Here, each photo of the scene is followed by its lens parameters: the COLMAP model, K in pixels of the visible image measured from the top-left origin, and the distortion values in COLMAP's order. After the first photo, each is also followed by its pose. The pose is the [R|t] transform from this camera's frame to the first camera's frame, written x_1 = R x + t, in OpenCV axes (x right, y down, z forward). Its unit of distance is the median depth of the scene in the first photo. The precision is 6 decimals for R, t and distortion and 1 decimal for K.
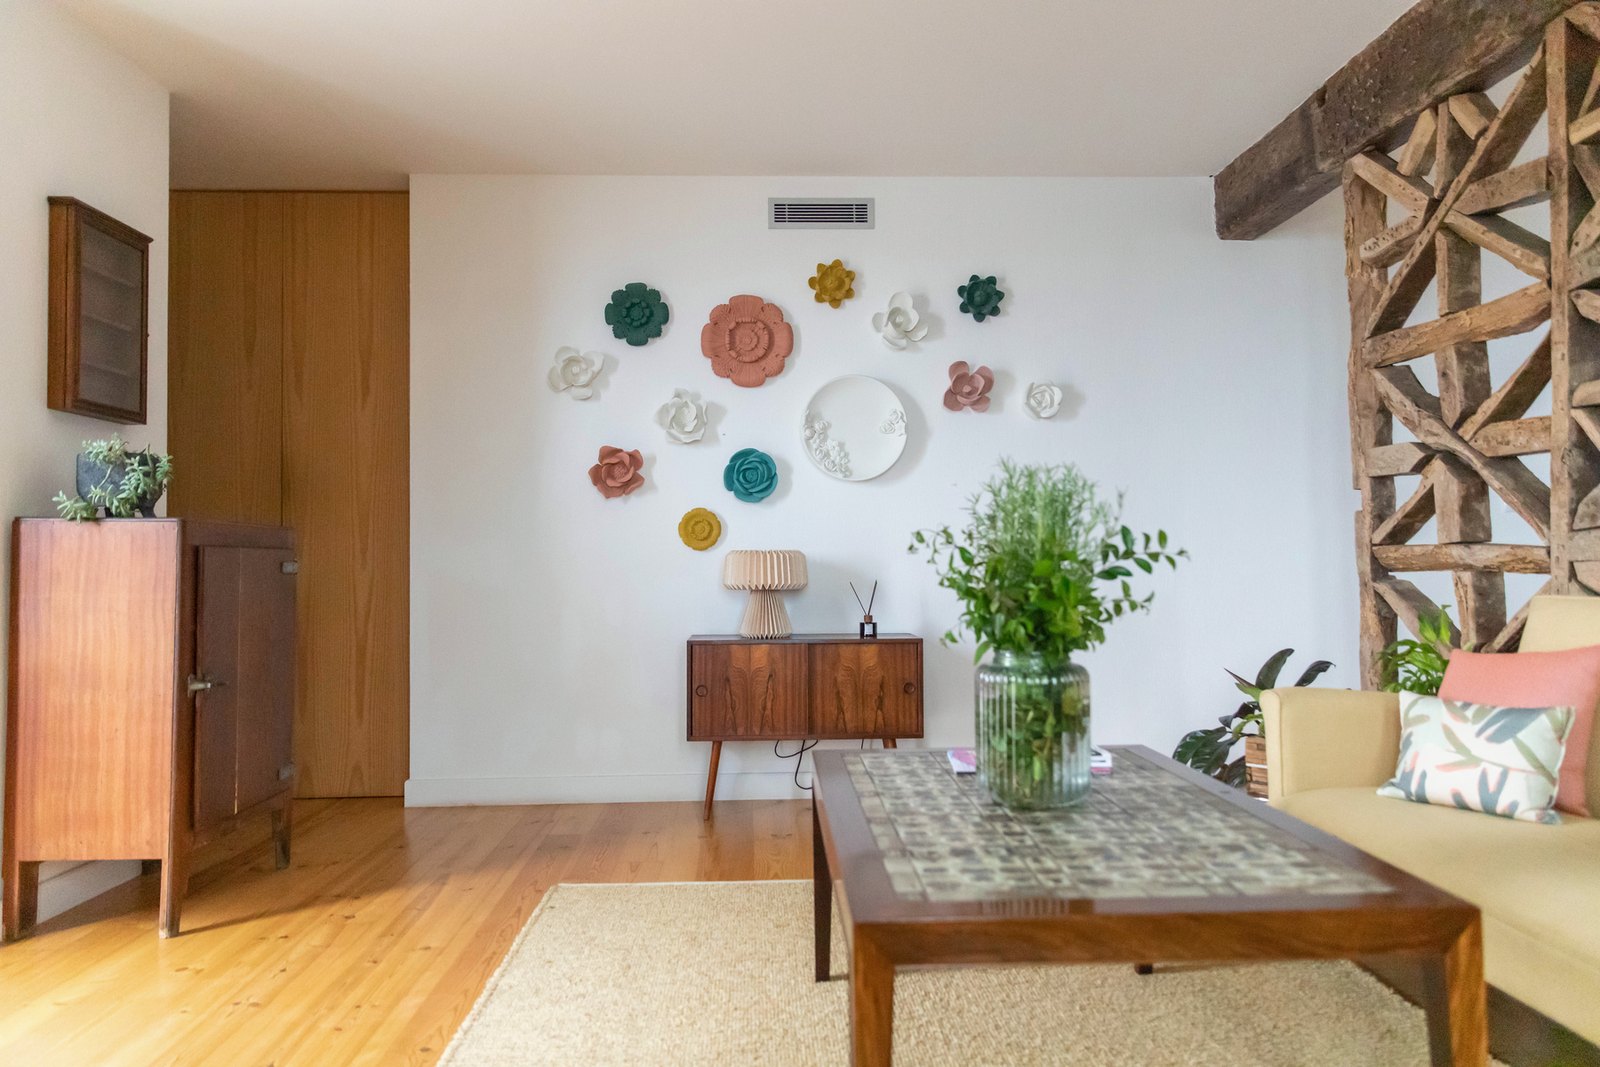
lens RADIAL K [[1046.0, 0, 798.8], [0, 1046.0, 533.5], [0, 0, 1]] dist [-0.000040, 0.000002]
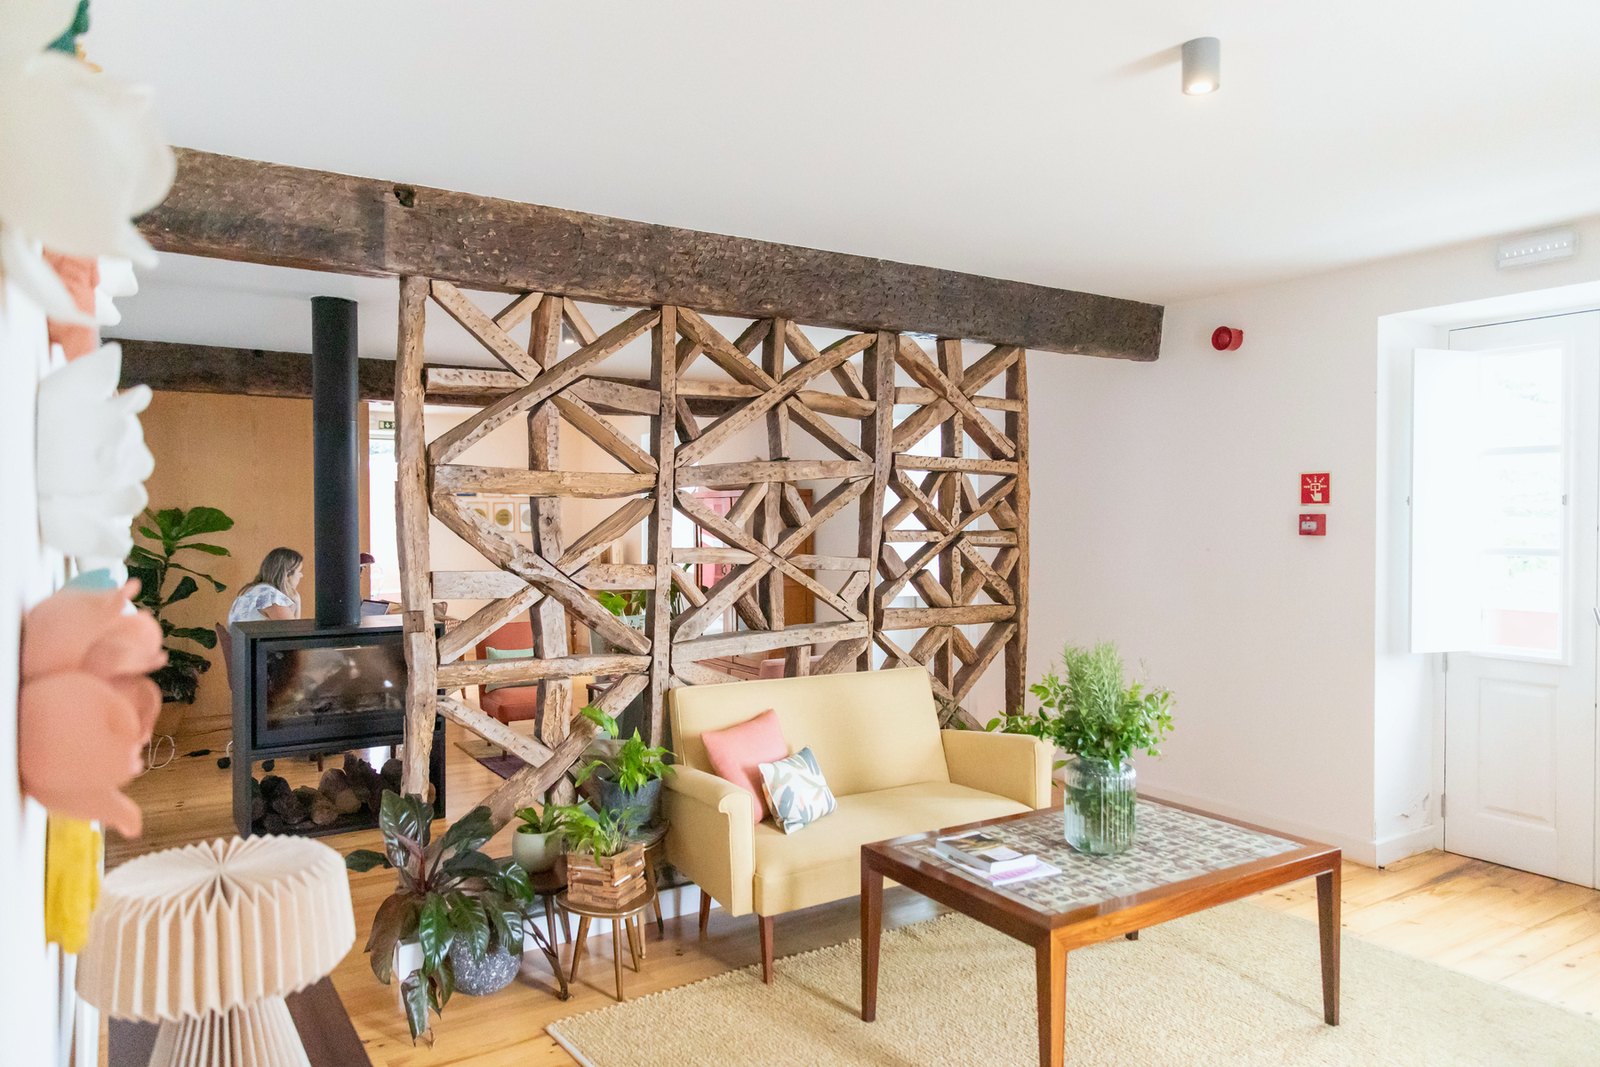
lens RADIAL K [[1046.0, 0, 799.0], [0, 1046.0, 533.4], [0, 0, 1]] dist [-0.000040, 0.000002]
pose [[-0.499377, -0.000391, 0.866385, -1.154719], [-0.019921, 0.999741, -0.011031, -0.252827], [-0.866156, -0.022768, -0.499255, 2.682222]]
